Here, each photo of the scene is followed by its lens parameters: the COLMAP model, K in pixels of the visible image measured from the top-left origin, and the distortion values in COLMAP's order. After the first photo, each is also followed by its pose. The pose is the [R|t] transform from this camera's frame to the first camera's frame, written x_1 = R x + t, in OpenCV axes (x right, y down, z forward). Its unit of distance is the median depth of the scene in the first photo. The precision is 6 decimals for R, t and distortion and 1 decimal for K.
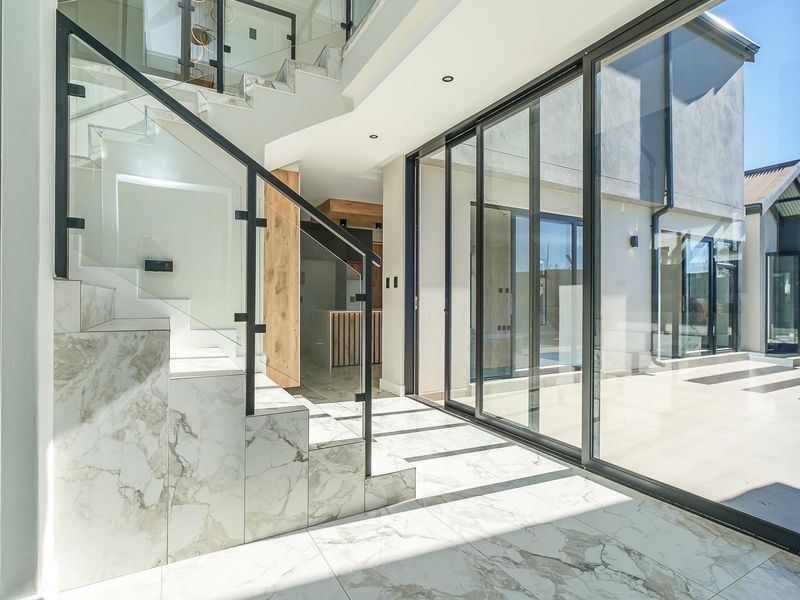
lens RADIAL K [[421.3, 0, 401.3], [0, 421.3, 299.4], [0, 0, 1]] dist [-0.011809, 0.004793]
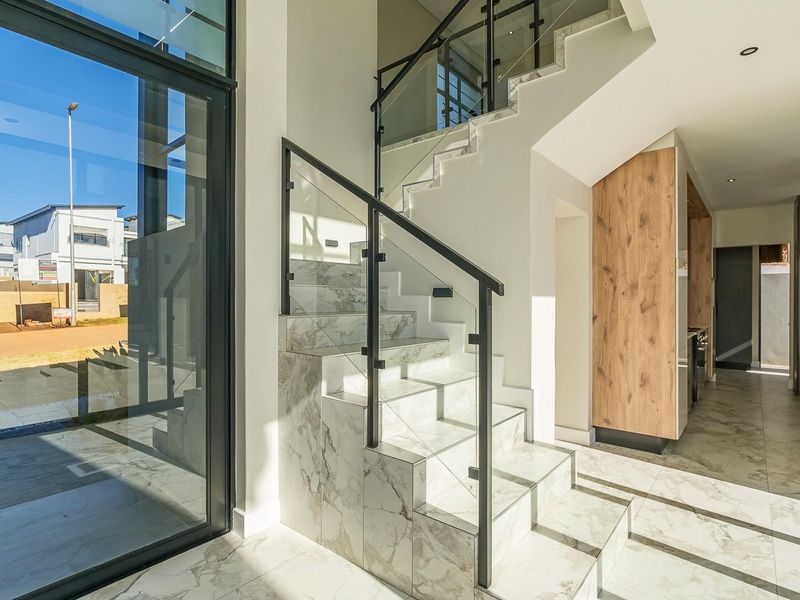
lens RADIAL K [[421.3, 0, 402.4], [0, 421.3, 301.7], [0, 0, 1]] dist [-0.011809, 0.004793]
pose [[0.367401, -0.000434, -0.930063, 0.616079], [0.001403, 0.999999, 0.000087, -0.079170], [0.930062, -0.001337, 0.367401, 0.691945]]
